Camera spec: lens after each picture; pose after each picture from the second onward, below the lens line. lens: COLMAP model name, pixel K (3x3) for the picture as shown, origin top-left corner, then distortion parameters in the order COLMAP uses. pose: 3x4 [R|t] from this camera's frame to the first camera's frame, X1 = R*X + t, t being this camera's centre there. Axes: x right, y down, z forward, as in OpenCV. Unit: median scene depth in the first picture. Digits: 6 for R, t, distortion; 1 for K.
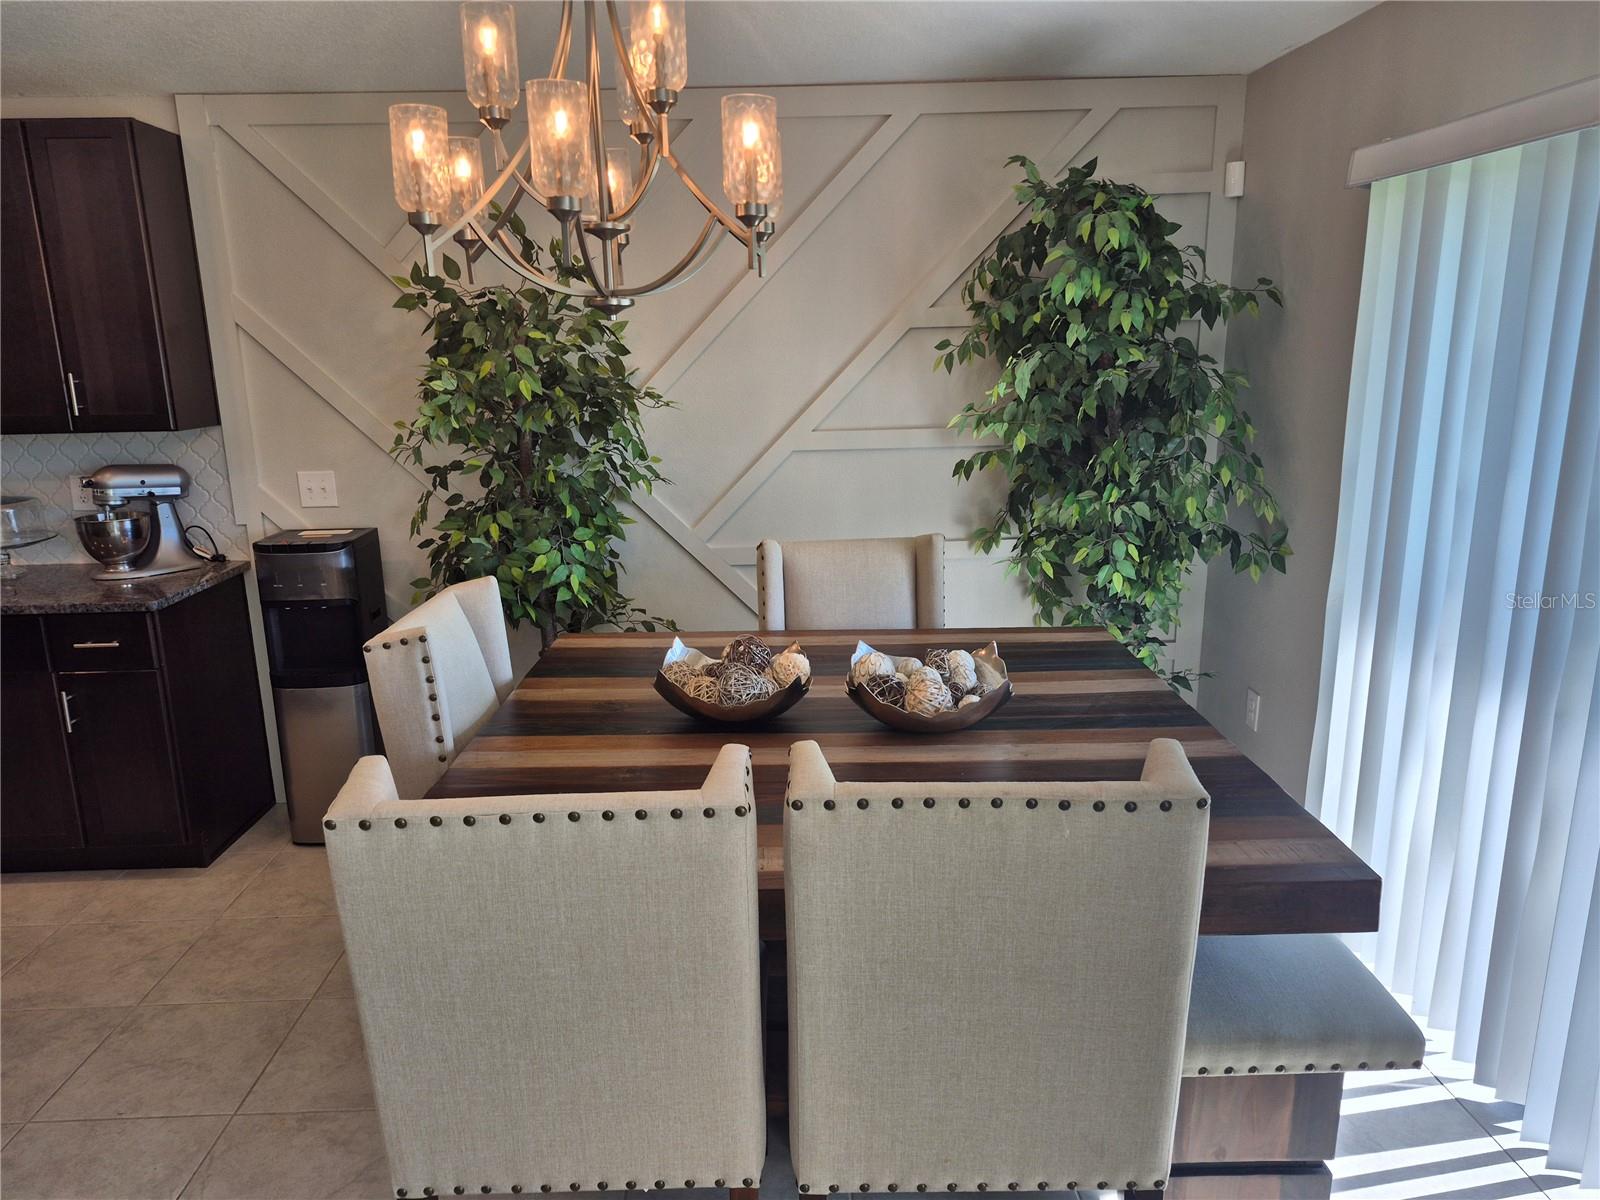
lens RADIAL K [[1096.2, 0, 795.4], [0, 1096.2, 597.3], [0, 0, 1]] dist [0.070355, -0.072938]
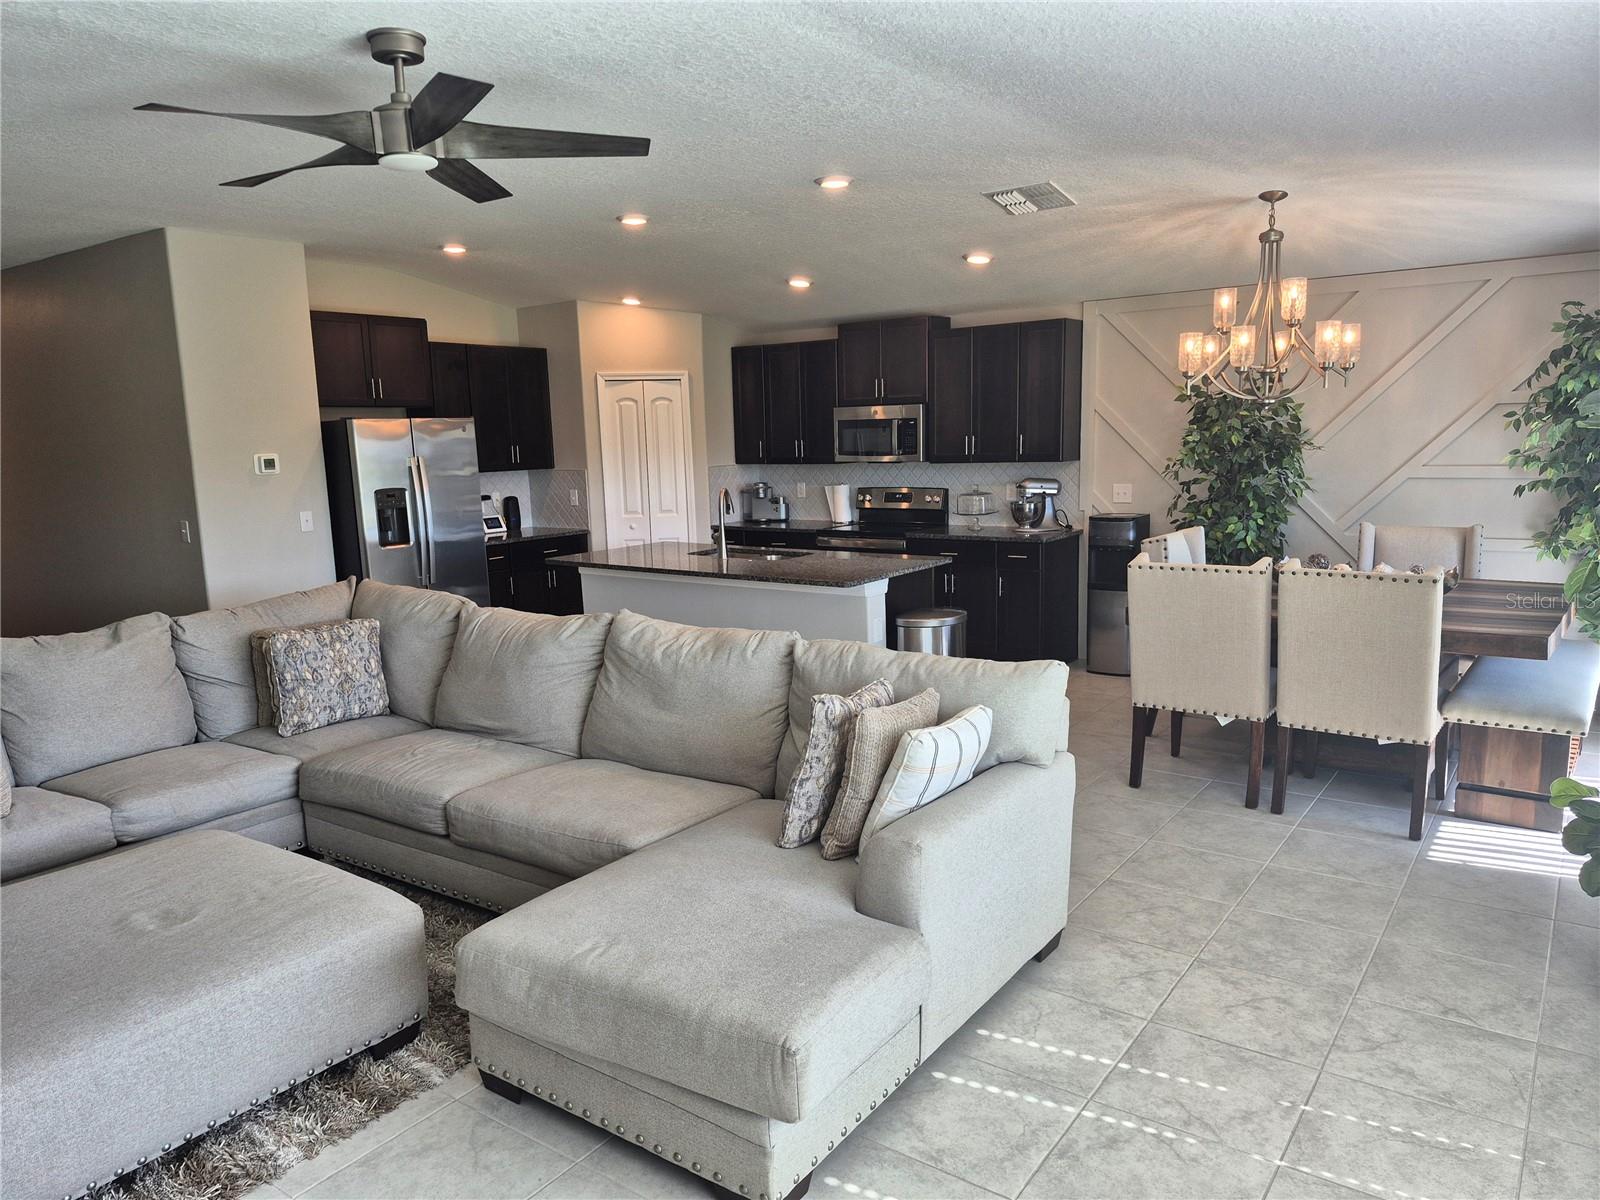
lens RADIAL K [[1096.2, 0, 759.9], [0, 1096.2, 608.2], [0, 0, 1]] dist [0.070355, -0.072938]
pose [[0.765845, 0.101279, -0.634999, 0.358863], [-0.130078, 0.991503, 0.001257, 0.198205], [0.629731, 0.081636, 0.772512, -0.951262]]
